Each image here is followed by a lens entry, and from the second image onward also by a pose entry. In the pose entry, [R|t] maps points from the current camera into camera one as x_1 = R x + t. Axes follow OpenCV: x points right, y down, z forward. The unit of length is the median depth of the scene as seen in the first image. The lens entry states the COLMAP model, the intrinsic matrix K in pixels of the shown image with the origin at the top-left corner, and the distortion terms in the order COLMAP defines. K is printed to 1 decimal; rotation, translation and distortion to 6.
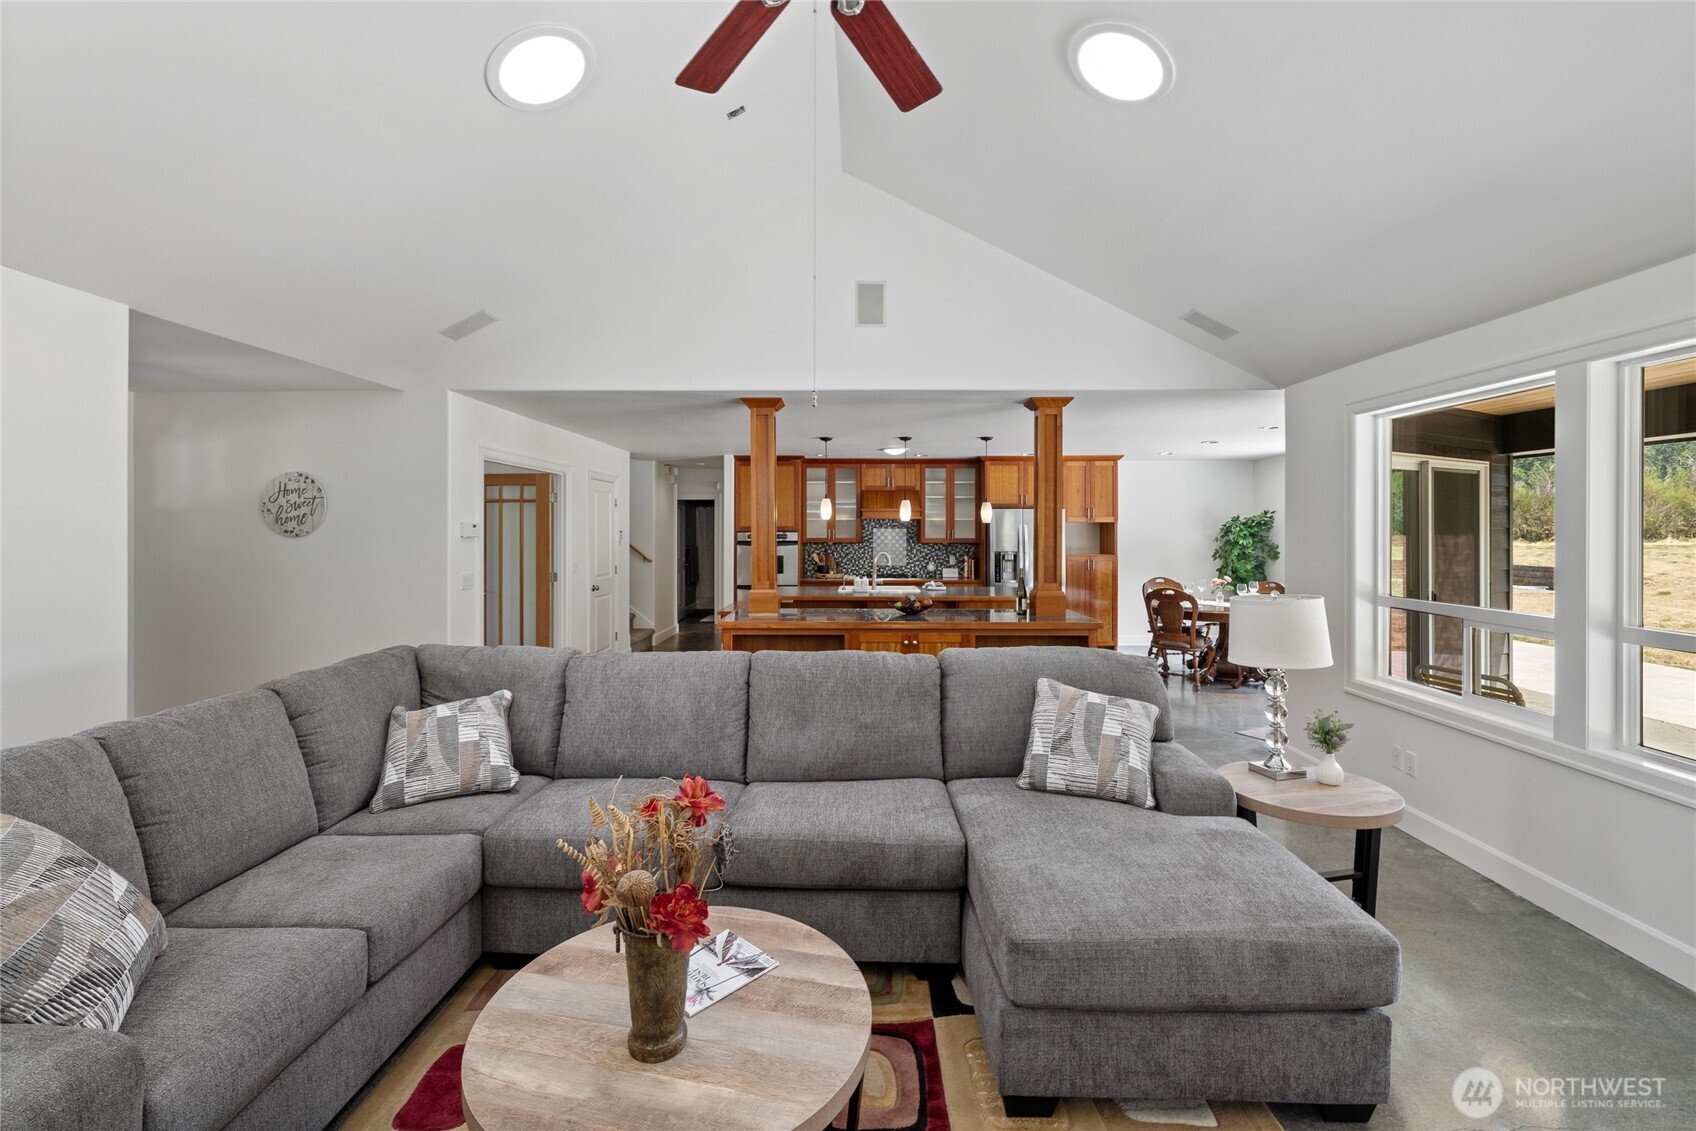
lens RADIAL K [[731.1, 0, 851.9], [0, 731.1, 533.9], [0, 0, 1]] dist [0.000046, 0.000046]
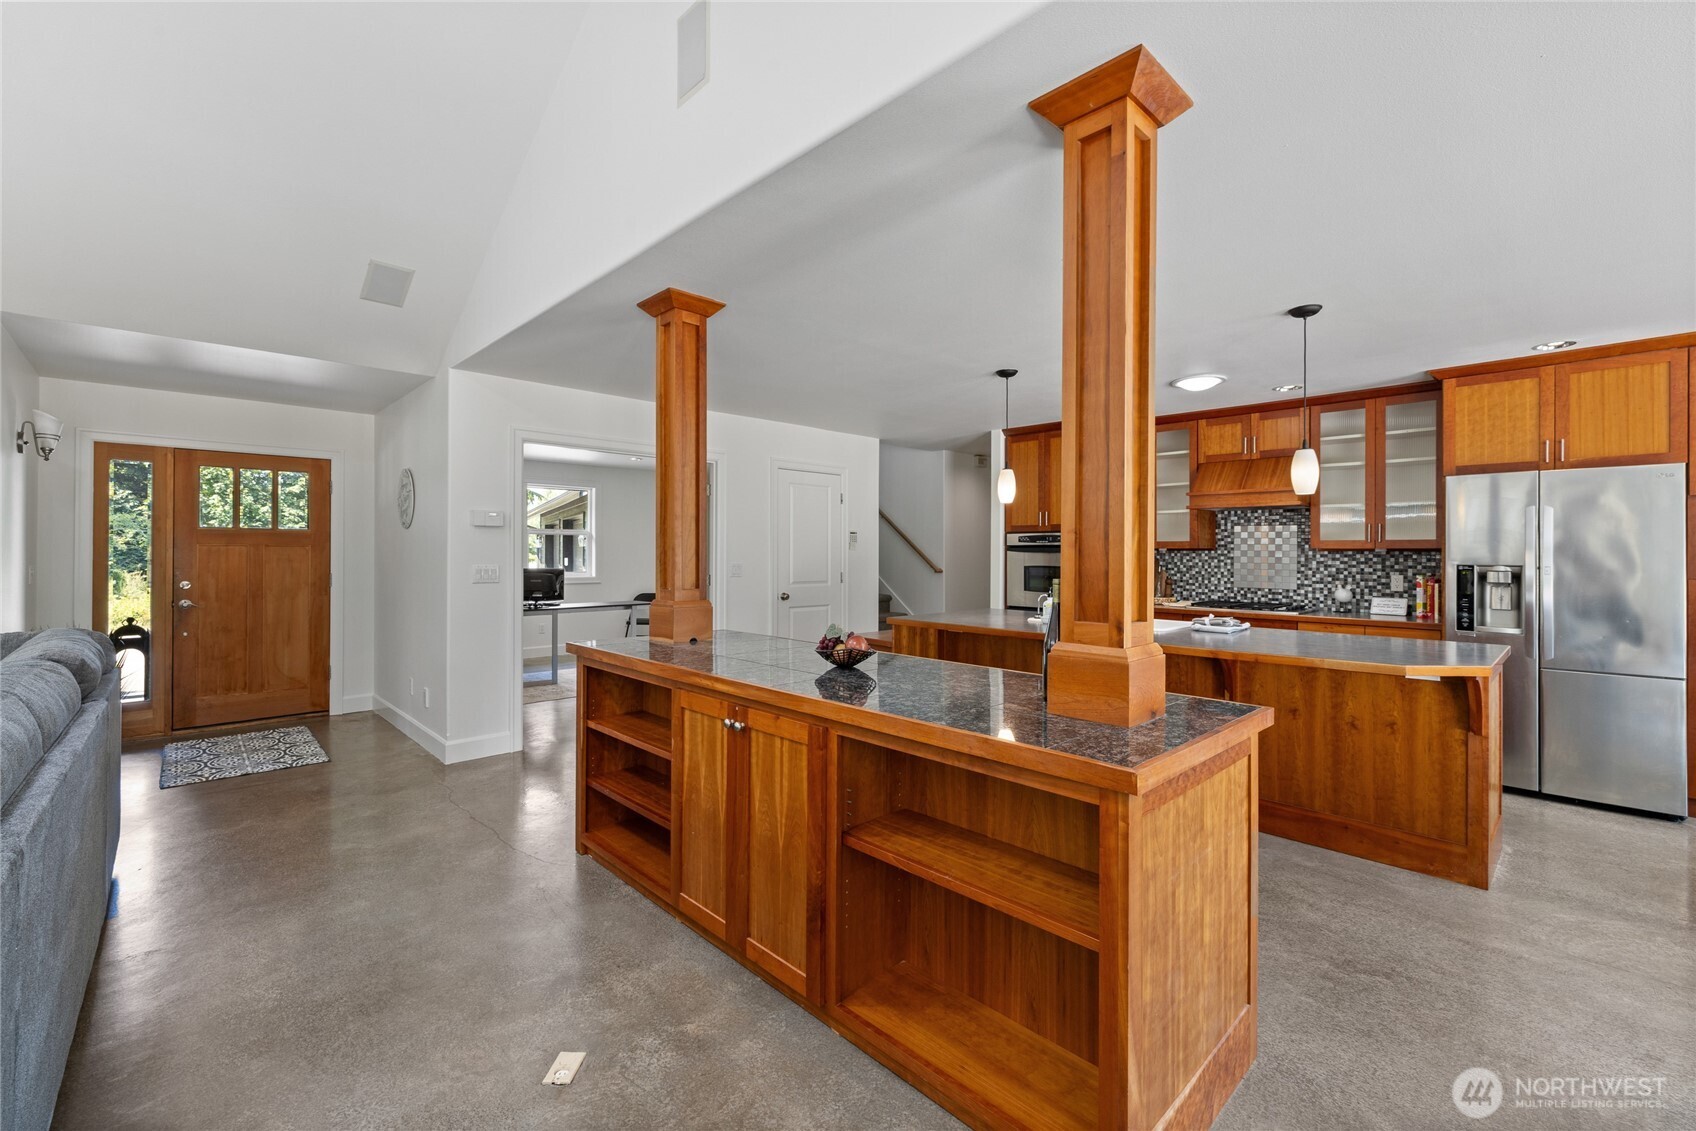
lens RADIAL K [[715.6, 0, 848.0], [0, 715.6, 554.6], [0, 0, 1]] dist [0.001640, 0.000190]
pose [[0.698476, 0.005078, -0.715616, 0.242540], [-0.008458, 0.999964, -0.001159, 0.020686], [0.715584, 0.006862, 0.698493, 0.377503]]
